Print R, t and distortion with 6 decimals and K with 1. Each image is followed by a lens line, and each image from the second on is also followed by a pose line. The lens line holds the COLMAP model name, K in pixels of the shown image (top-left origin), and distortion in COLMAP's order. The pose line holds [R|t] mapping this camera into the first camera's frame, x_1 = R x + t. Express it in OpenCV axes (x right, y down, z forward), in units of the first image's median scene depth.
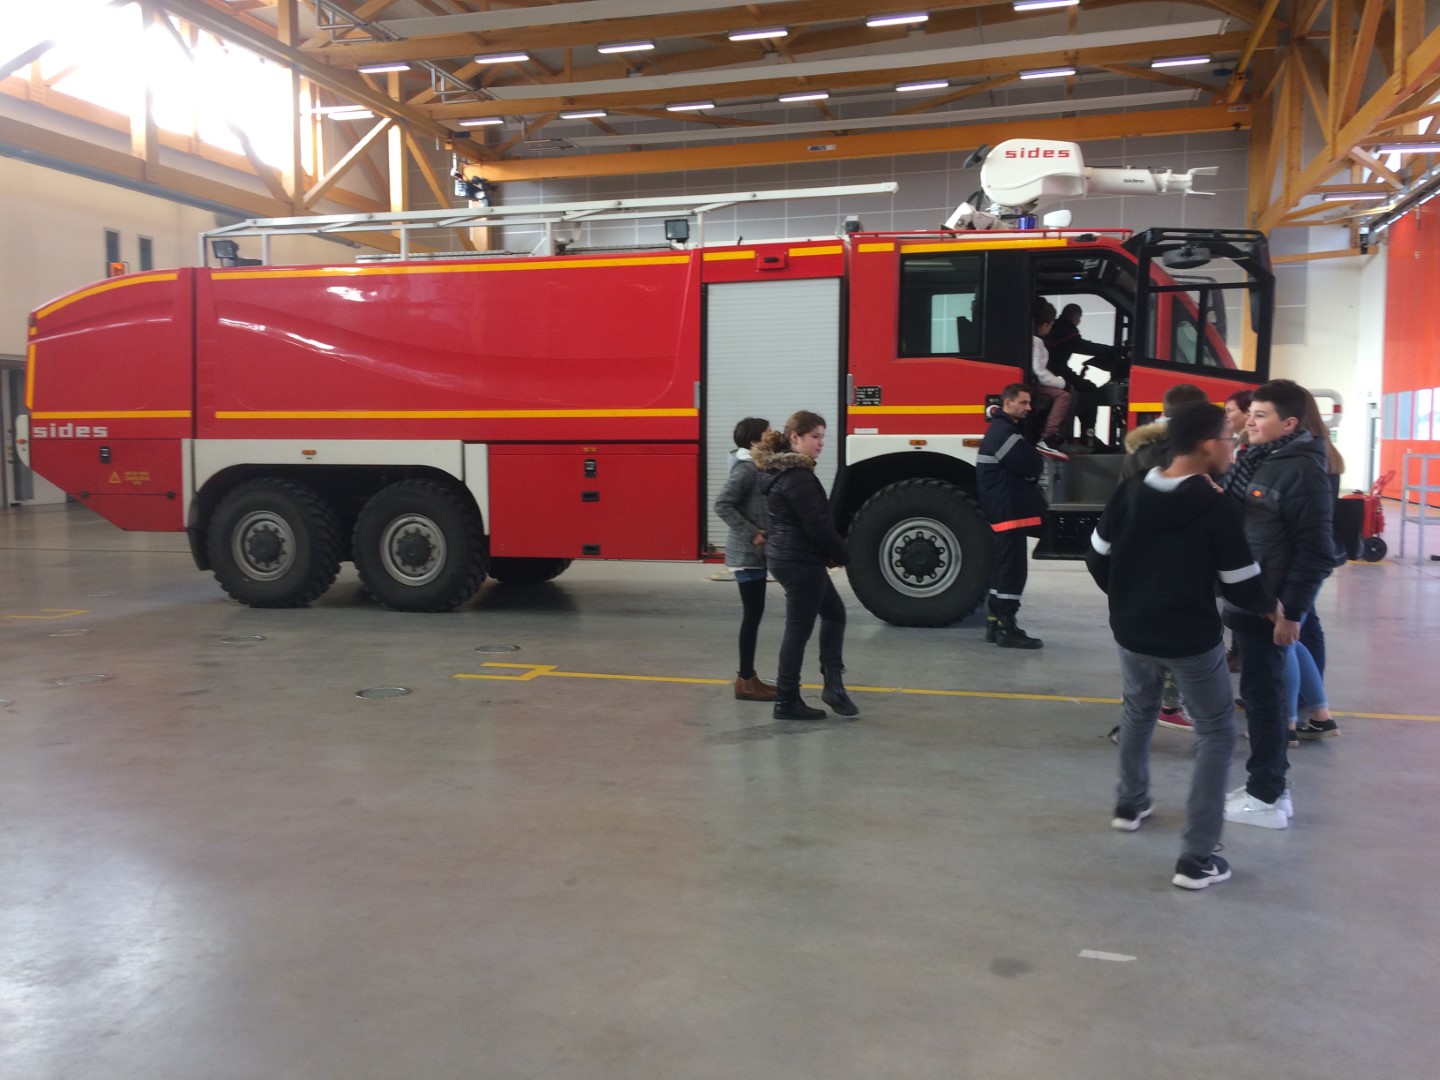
lens RADIAL K [[1225.1, 0, 719.6], [0, 1225.1, 543.2], [0, 0, 1]] dist [0.061685, -0.032044]
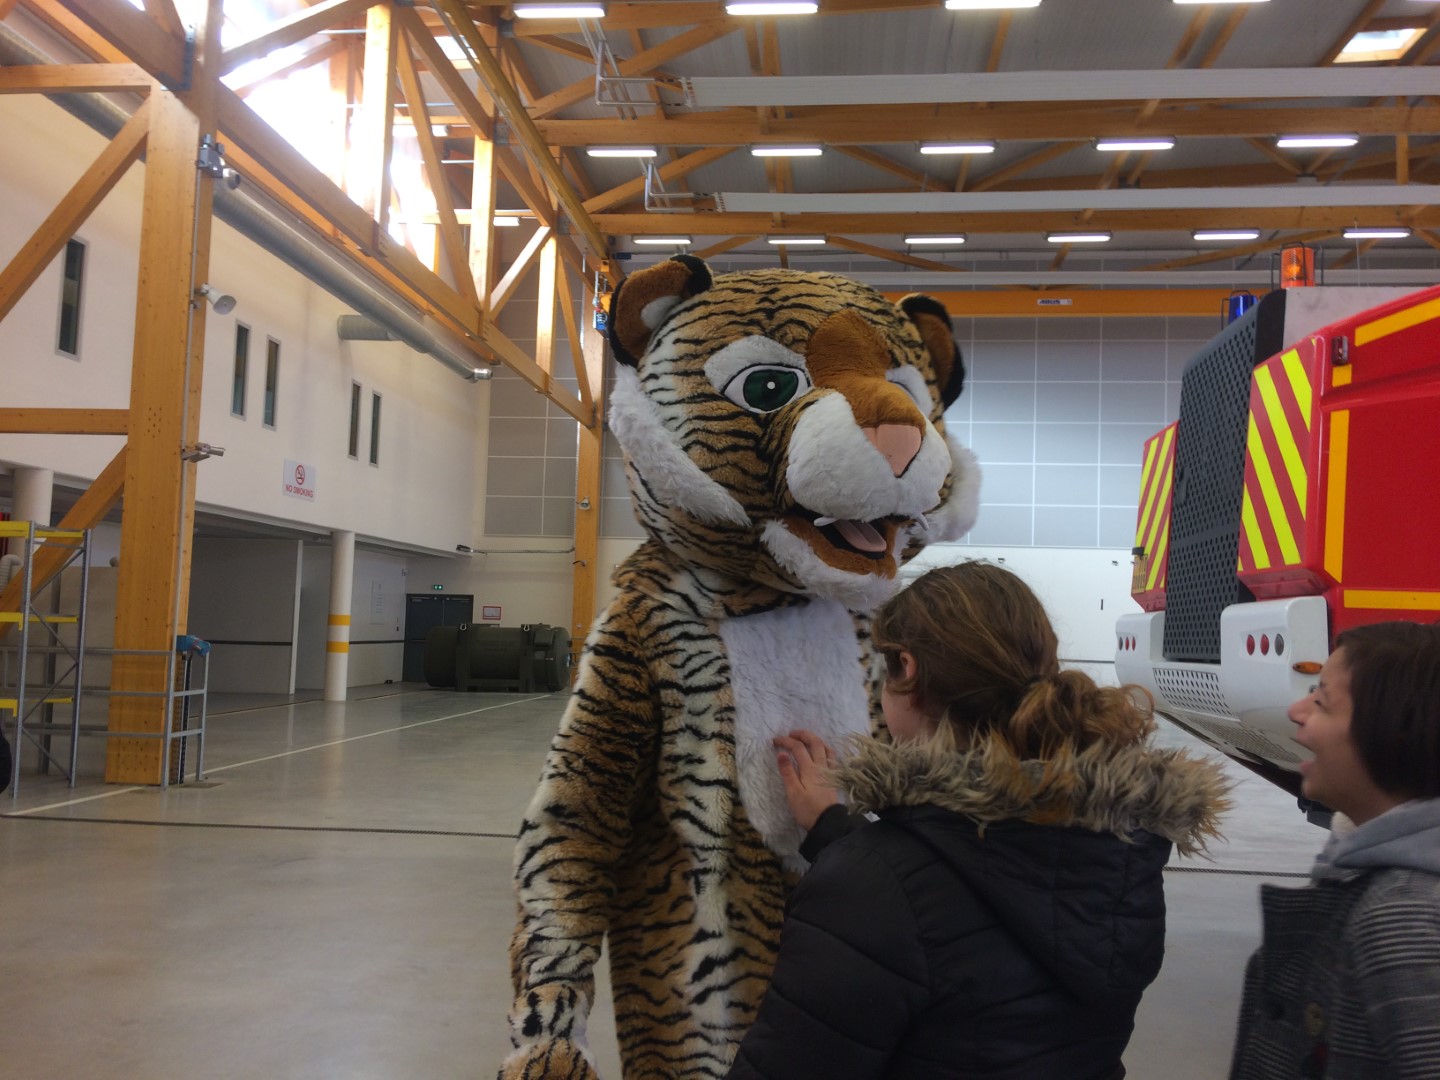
lens RADIAL K [[1225.1, 0, 718.4], [0, 1225.1, 538.4], [0, 0, 1]] dist [0.061685, -0.032044]
pose [[0.985553, 0.045908, 0.163025, -0.824702], [-0.019931, 0.987312, -0.157539, -0.061564], [-0.168188, 0.152013, 0.973963, 0.699024]]
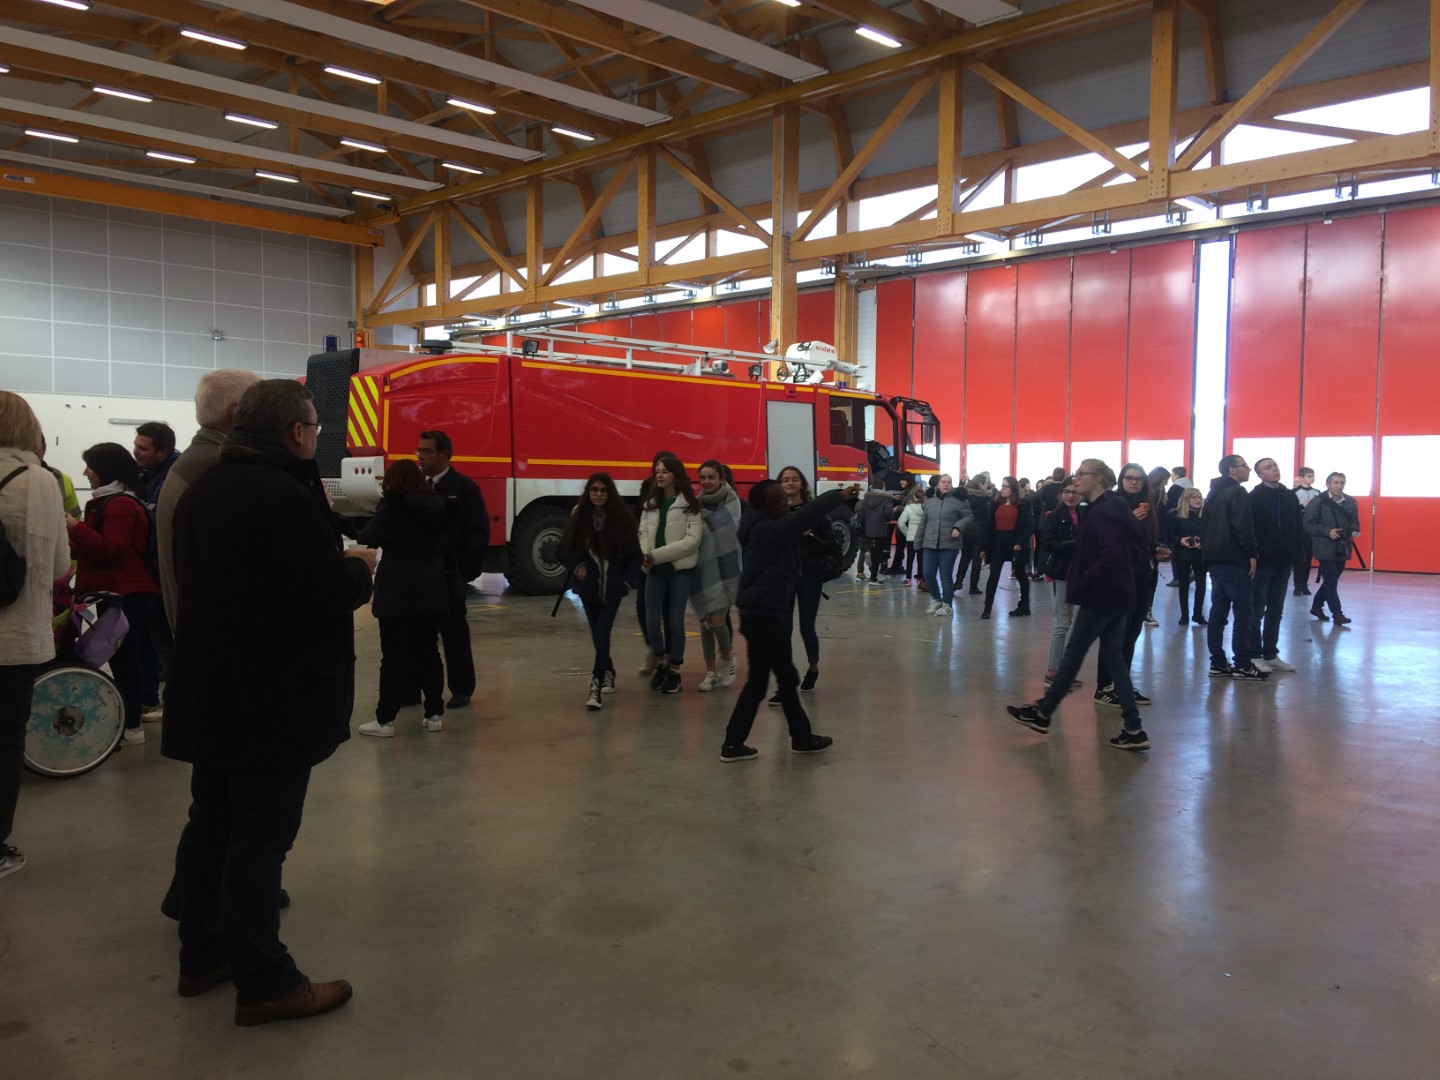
lens RADIAL K [[1225.1, 0, 718.1], [0, 1225.1, 534.6], [0, 0, 1]] dist [0.061685, -0.032044]
pose [[0.501087, -0.026987, 0.864976, -1.501914], [0.060536, 0.998158, -0.003927, -0.001436], [-0.863277, 0.054330, 0.501798, 0.114206]]
